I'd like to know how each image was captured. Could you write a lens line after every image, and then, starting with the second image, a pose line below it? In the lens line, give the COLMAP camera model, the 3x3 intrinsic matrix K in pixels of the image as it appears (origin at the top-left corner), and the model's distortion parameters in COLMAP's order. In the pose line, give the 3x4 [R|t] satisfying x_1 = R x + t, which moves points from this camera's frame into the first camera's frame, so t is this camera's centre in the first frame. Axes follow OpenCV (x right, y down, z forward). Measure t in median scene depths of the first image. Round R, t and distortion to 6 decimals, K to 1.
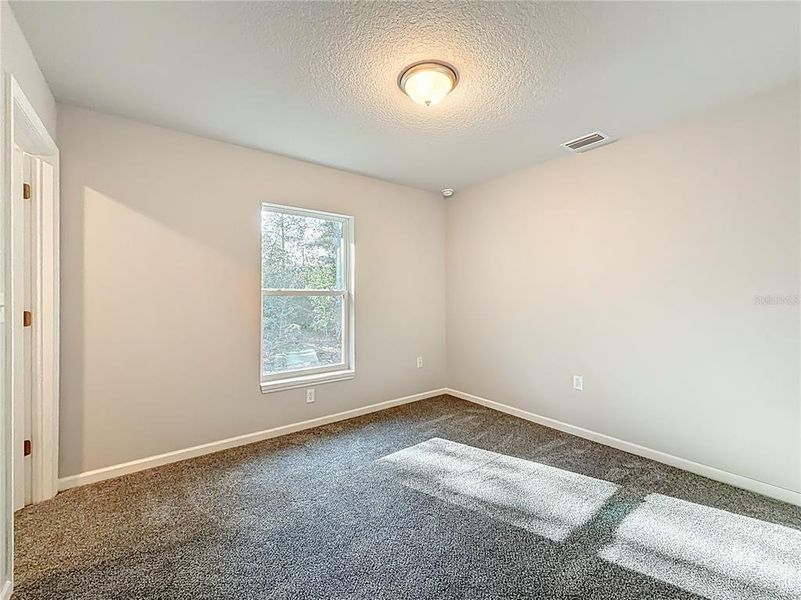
lens RADIAL K [[328.5, 0, 396.7], [0, 328.5, 296.2], [0, 0, 1]] dist [0.008428, -0.000193]
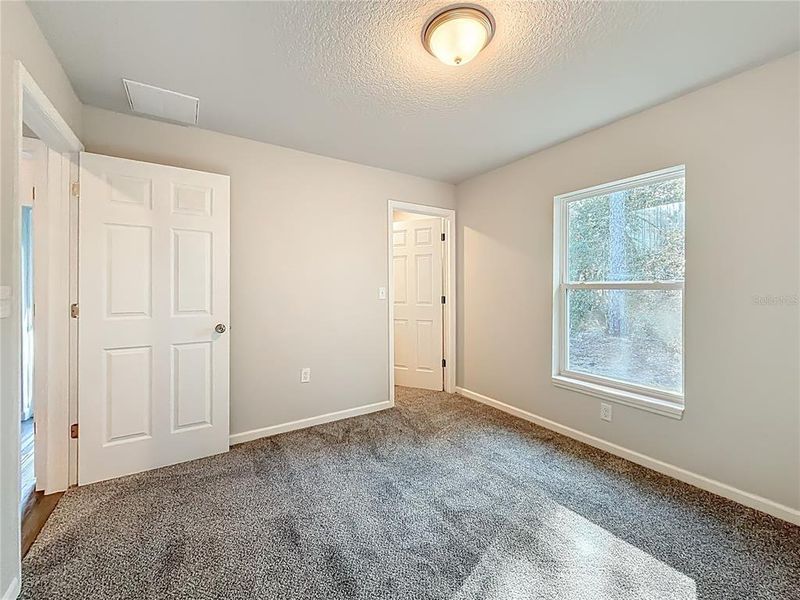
lens RADIAL K [[328.1, 0, 402.0], [0, 328.1, 291.8], [0, 0, 1]] dist [0.008428, -0.000193]
pose [[-0.077676, 0.007486, -0.996951, 0.635112], [0.004687, 0.999964, 0.007143, 0.003040], [0.996968, -0.004117, -0.077708, 0.624492]]
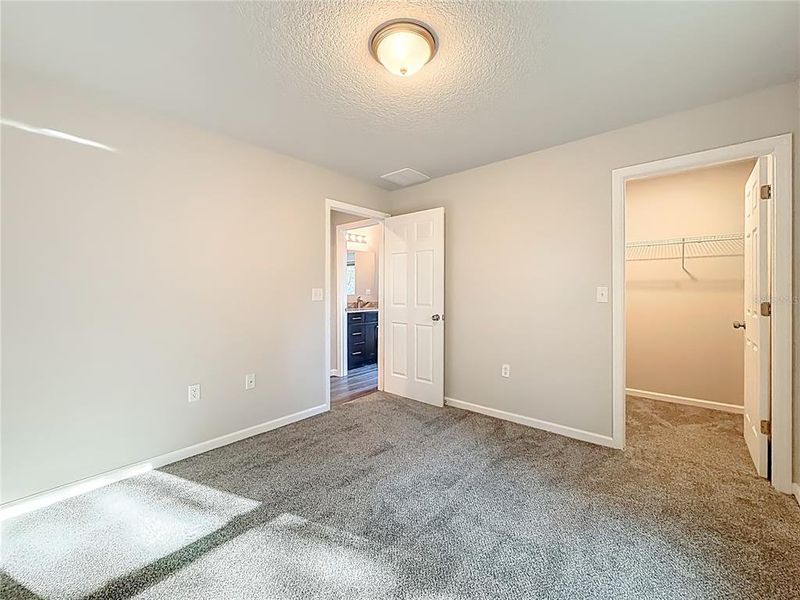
lens RADIAL K [[328.1, 0, 395.6], [0, 328.1, 293.0], [0, 0, 1]] dist [0.008428, -0.000193]
pose [[-0.976820, 0.004327, -0.214020, 0.211262], [0.002622, 0.999963, 0.008250, 0.002085], [0.214048, 0.007497, -0.976794, 1.248299]]
